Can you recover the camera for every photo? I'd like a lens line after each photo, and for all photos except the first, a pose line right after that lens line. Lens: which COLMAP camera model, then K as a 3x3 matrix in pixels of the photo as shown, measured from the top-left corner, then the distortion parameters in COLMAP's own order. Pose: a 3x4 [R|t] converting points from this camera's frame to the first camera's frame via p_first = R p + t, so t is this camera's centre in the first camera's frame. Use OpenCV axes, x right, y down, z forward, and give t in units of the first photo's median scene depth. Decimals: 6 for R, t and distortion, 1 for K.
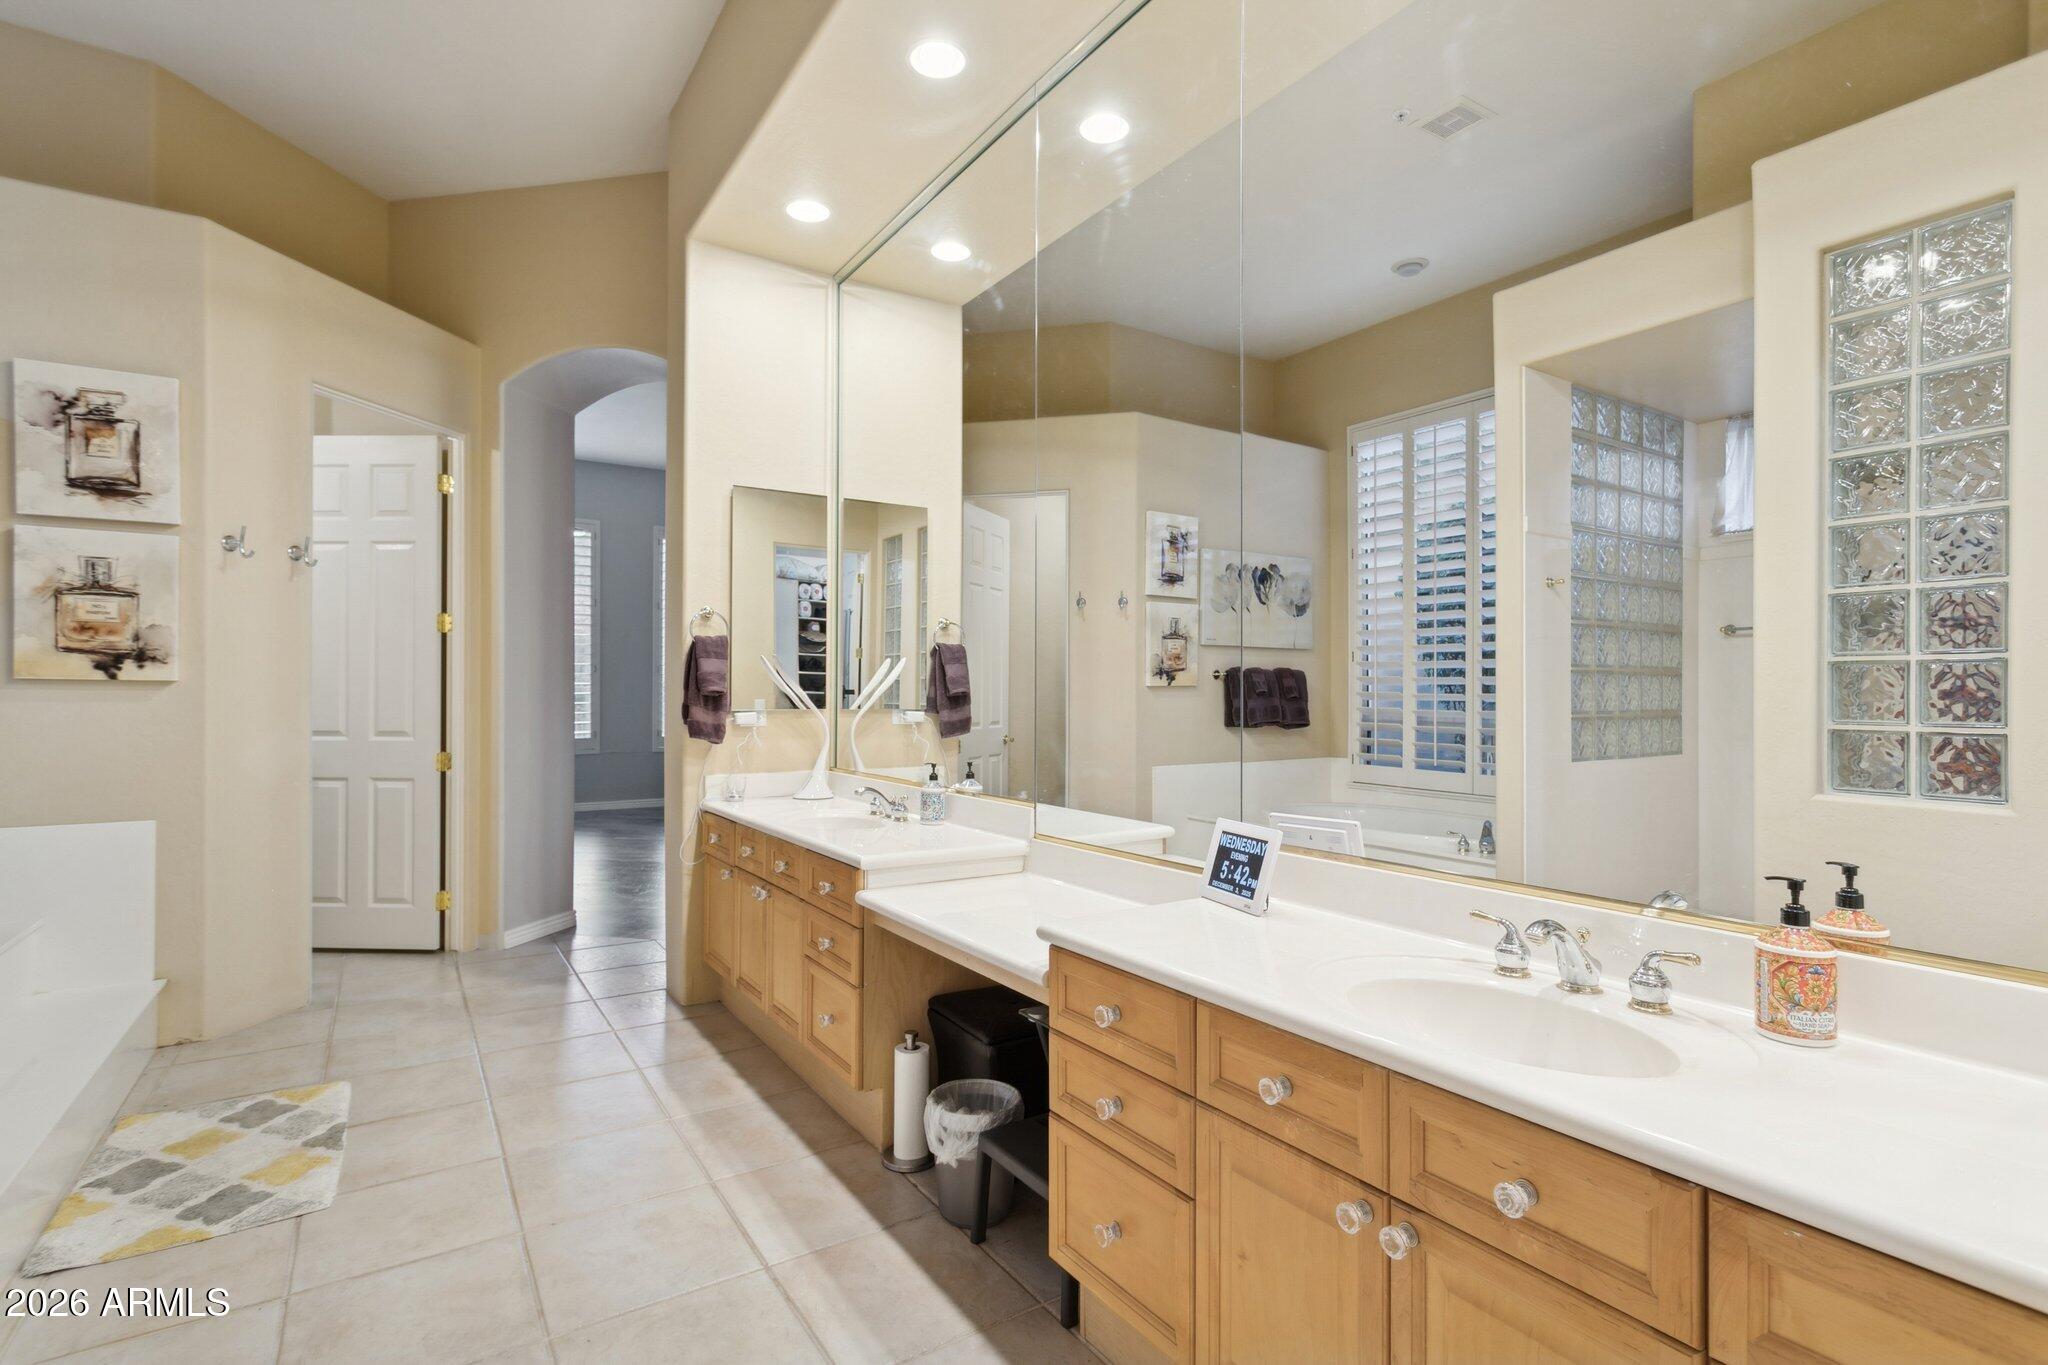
lens RADIAL K [[968.2, 0, 1029.0], [0, 968.2, 689.6], [0, 0, 1]] dist [0.000768, 0.001583]
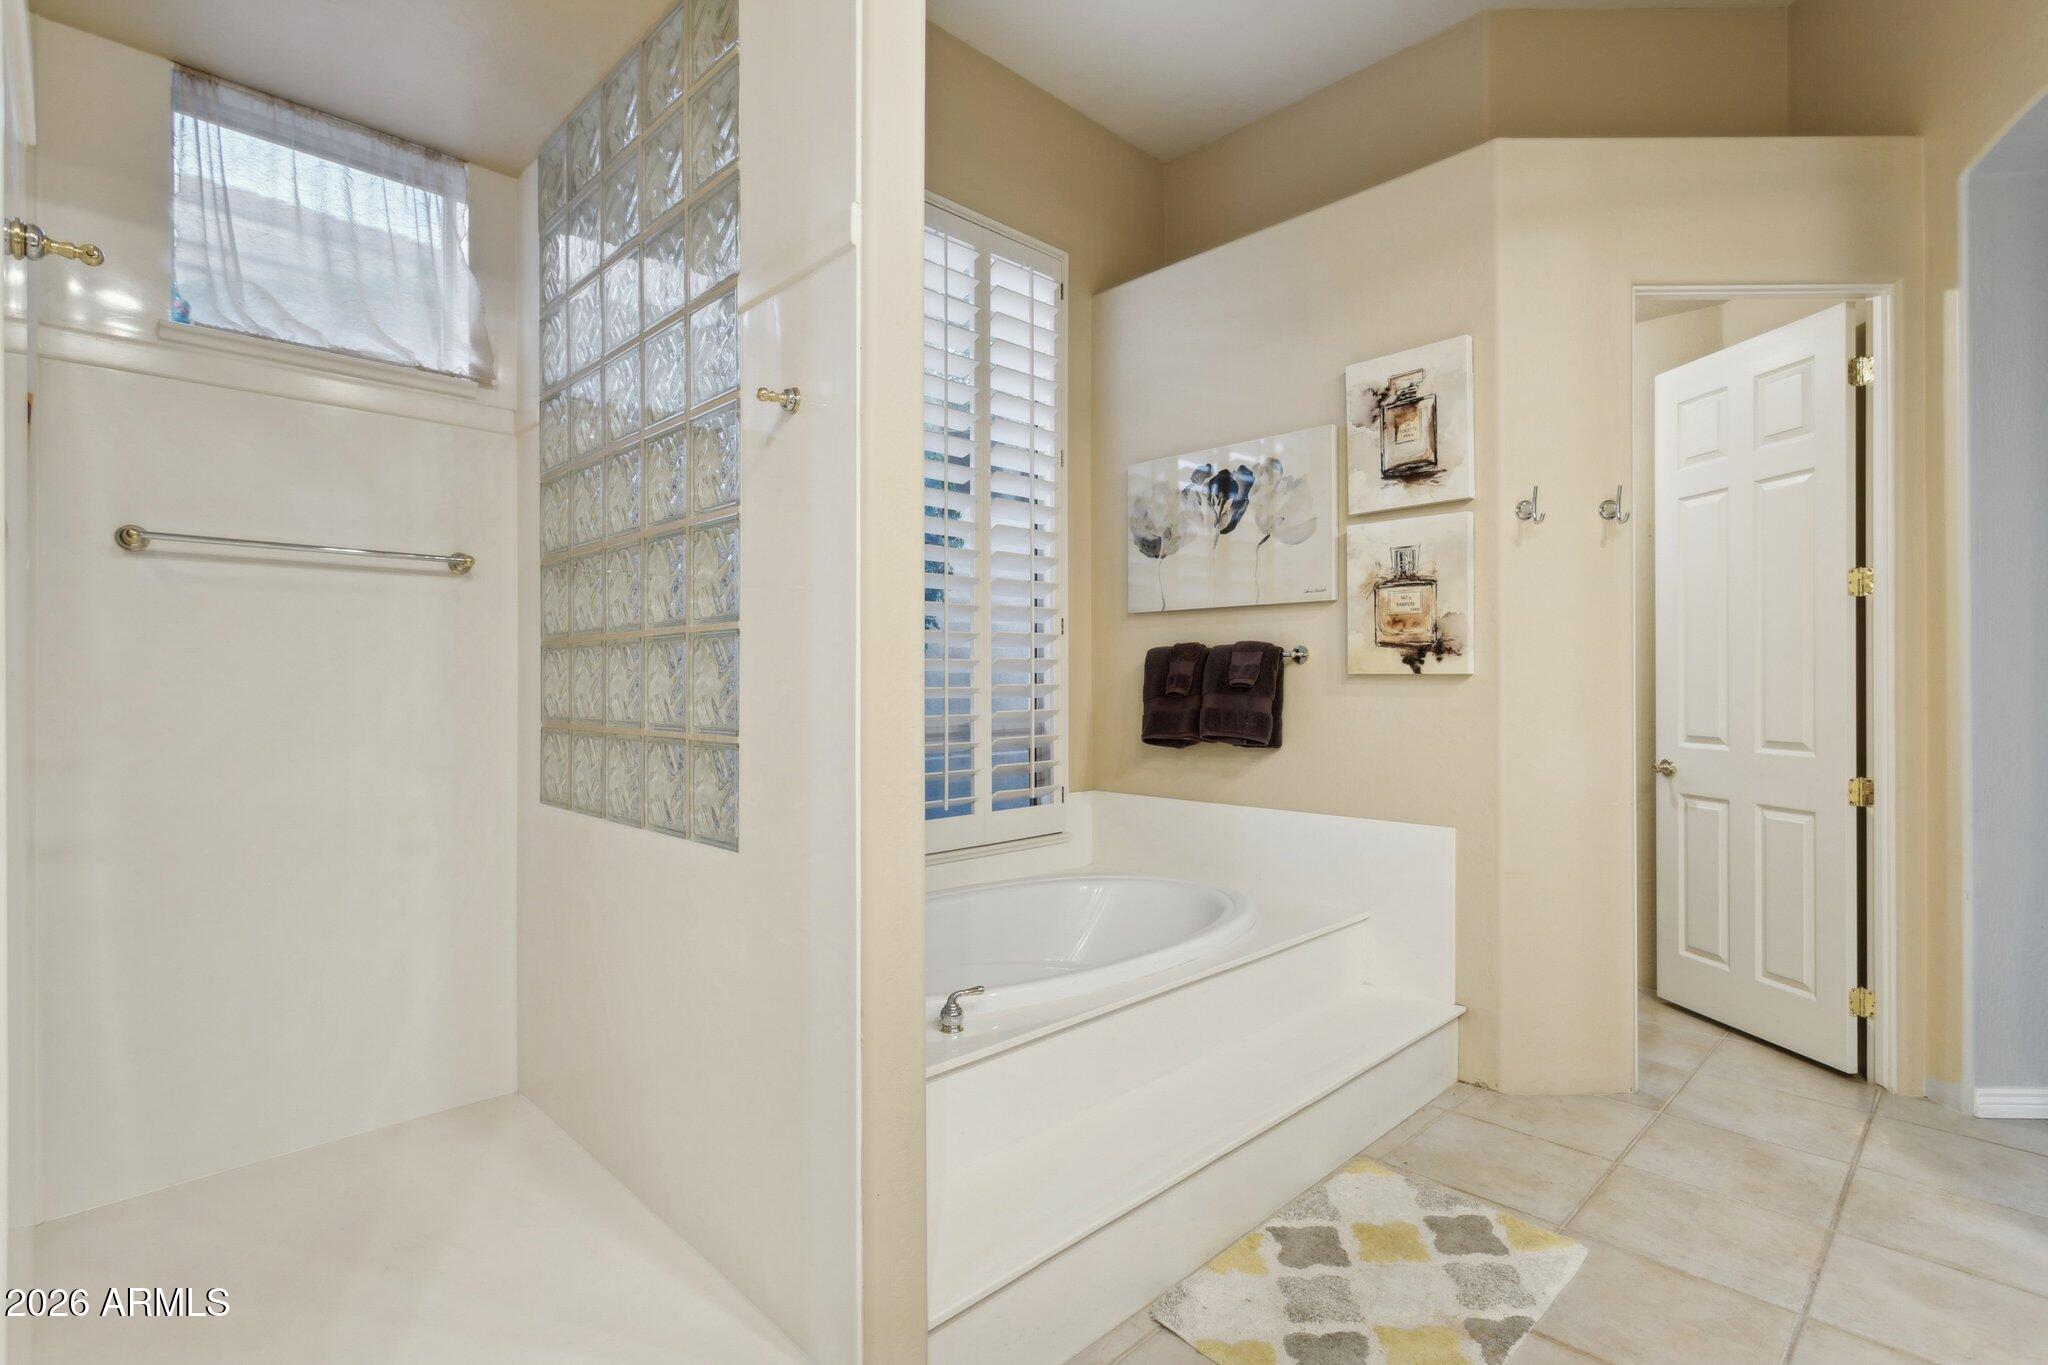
lens RADIAL K [[966.2, 0, 1024.0], [0, 966.2, 682.5], [0, 0, 1]] dist [0.002245, 0.000358]
pose [[0.188964, -0.007817, -0.981953, -0.090293], [0.002680, 0.999969, -0.007445, 0.004156], [0.981980, -0.001225, 0.188980, 0.444851]]
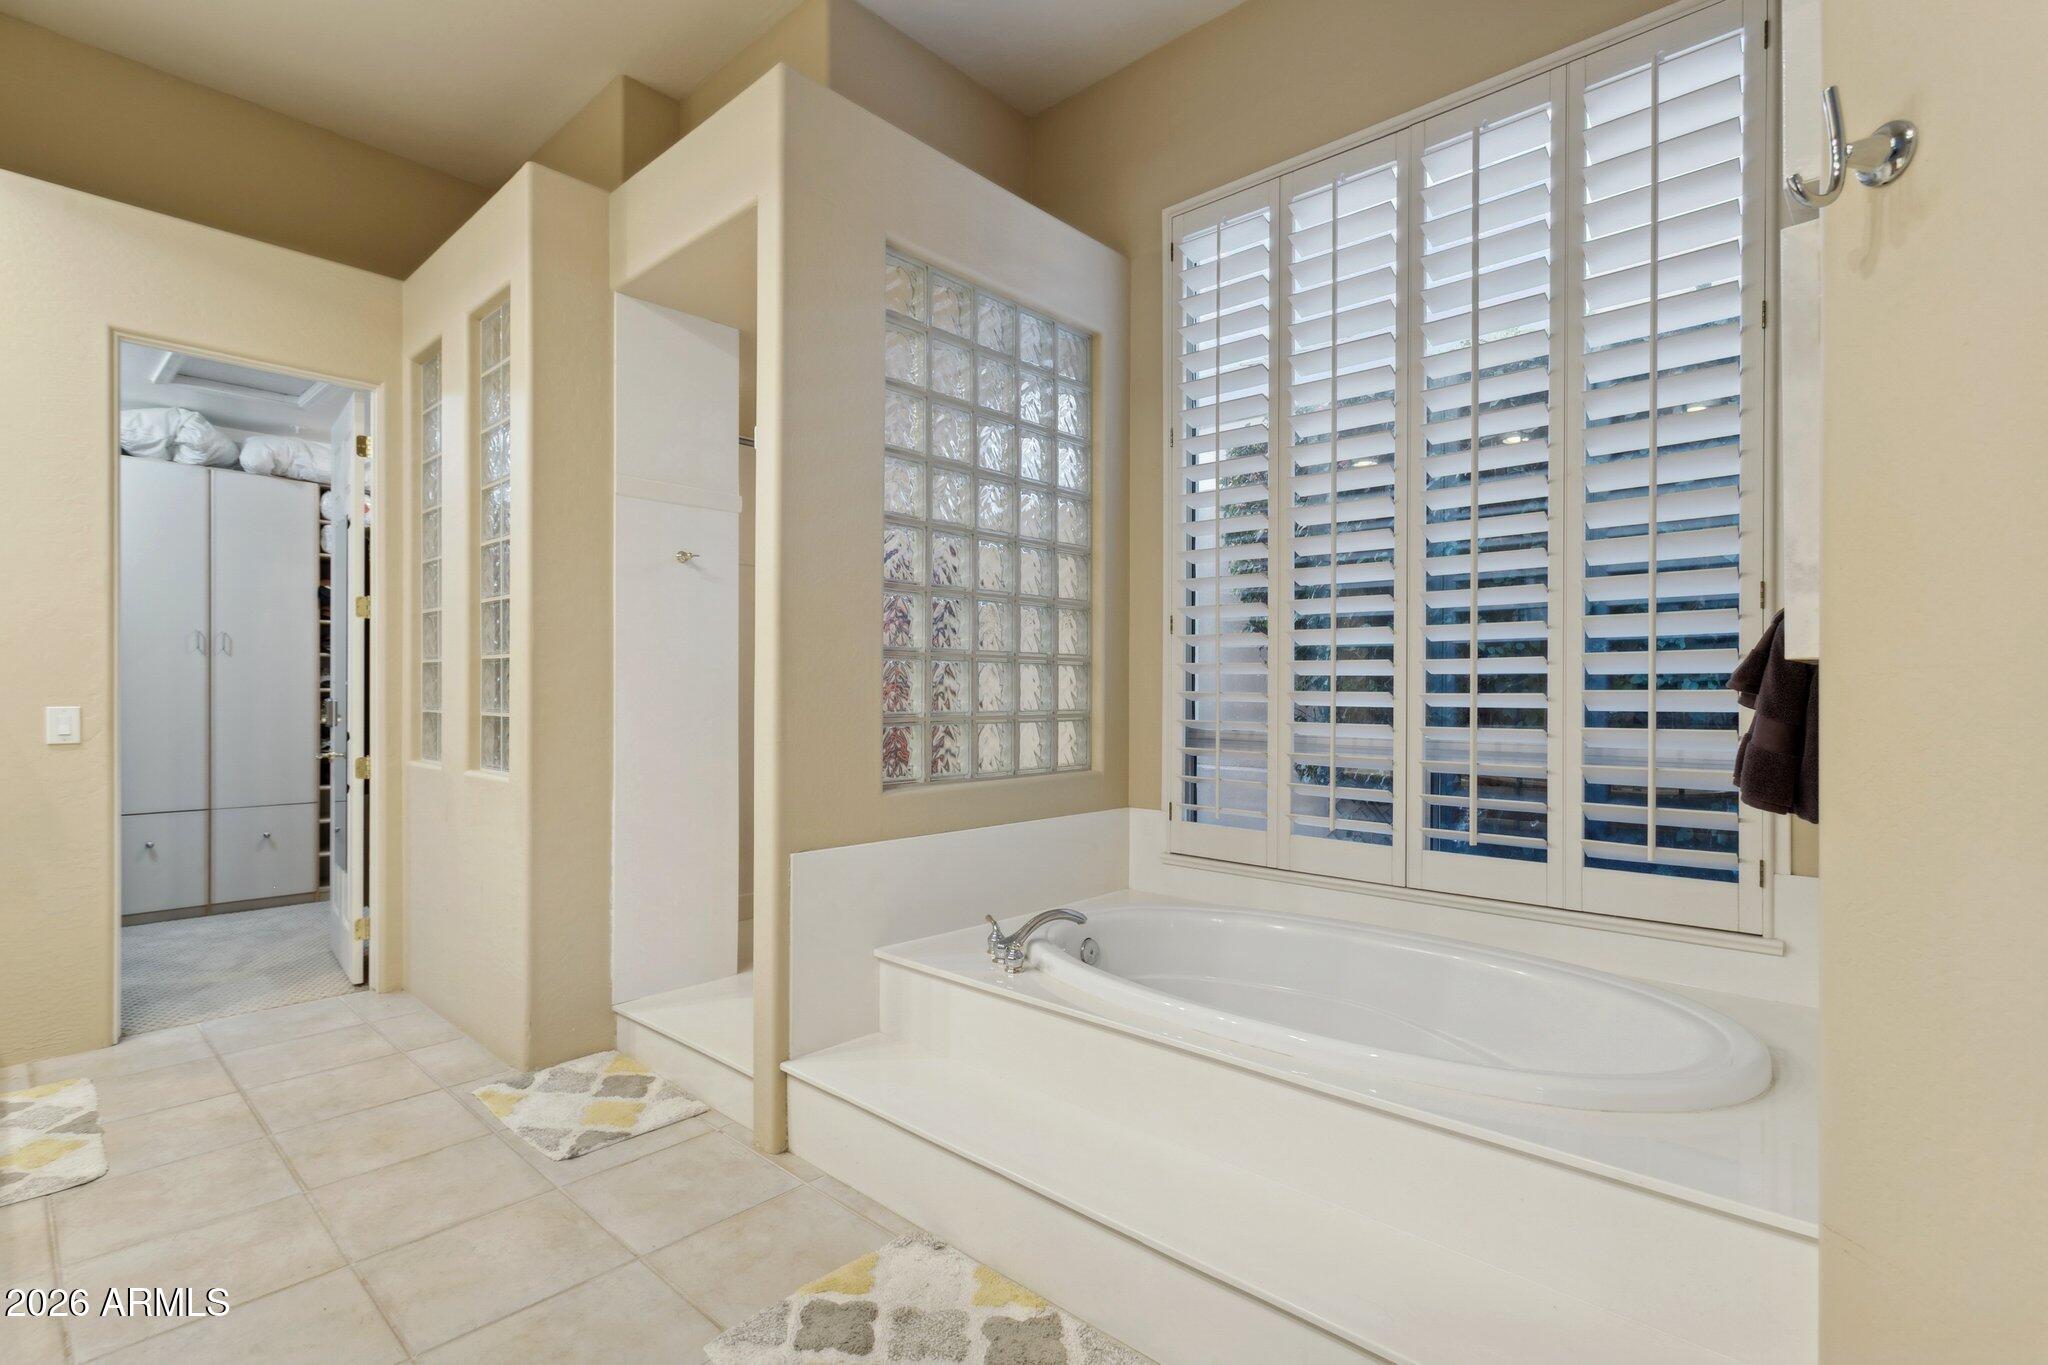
lens RADIAL K [[968.2, 0, 1029.0], [0, 968.2, 689.6], [0, 0, 1]] dist [0.000768, 0.001583]
pose [[-0.970466, -0.007919, -0.241107, -0.559671], [-0.009066, 0.999952, 0.003648, -0.000661], [0.241066, 0.005726, -0.970492, 1.295041]]
